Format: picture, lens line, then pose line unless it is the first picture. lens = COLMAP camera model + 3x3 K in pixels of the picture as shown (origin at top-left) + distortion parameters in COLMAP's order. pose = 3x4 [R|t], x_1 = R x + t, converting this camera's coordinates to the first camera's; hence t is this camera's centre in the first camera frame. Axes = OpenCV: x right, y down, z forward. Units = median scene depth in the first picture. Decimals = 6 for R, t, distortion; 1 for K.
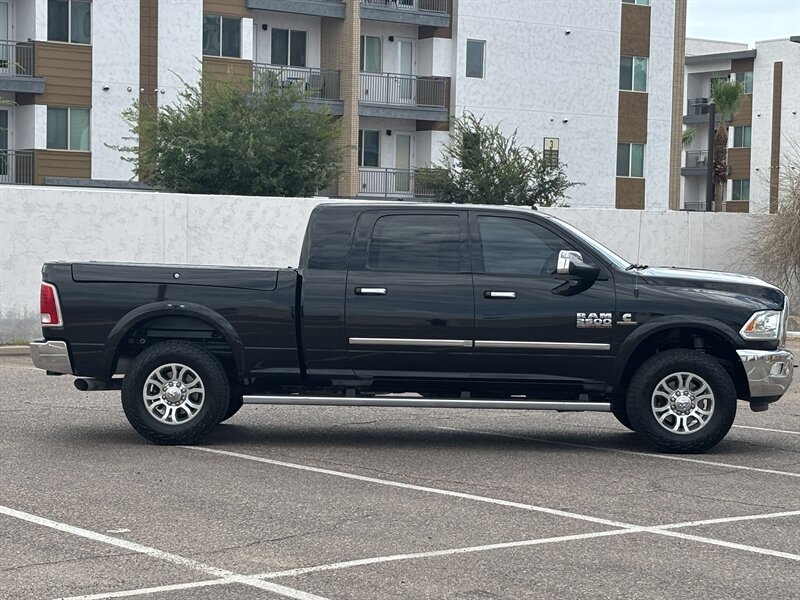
lens RADIAL K [[1837.3, 0, 400.0], [0, 1837.3, 300.0], [0, 0, 1]] dist [0.332090, -2.207119]
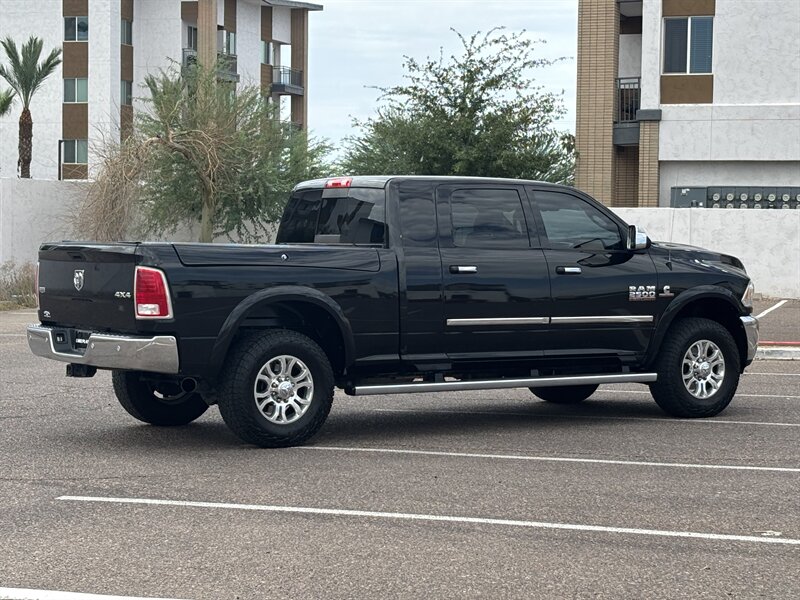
lens RADIAL K [[1837.3, 0, 400.0], [0, 1837.3, 300.0], [0, 0, 1]] dist [0.332090, -2.207119]
pose [[0.807673, -0.030518, 0.588840, -0.601741], [0.032190, 0.999453, 0.007646, 0.002643], [-0.588751, 0.012779, 0.808213, 0.247343]]
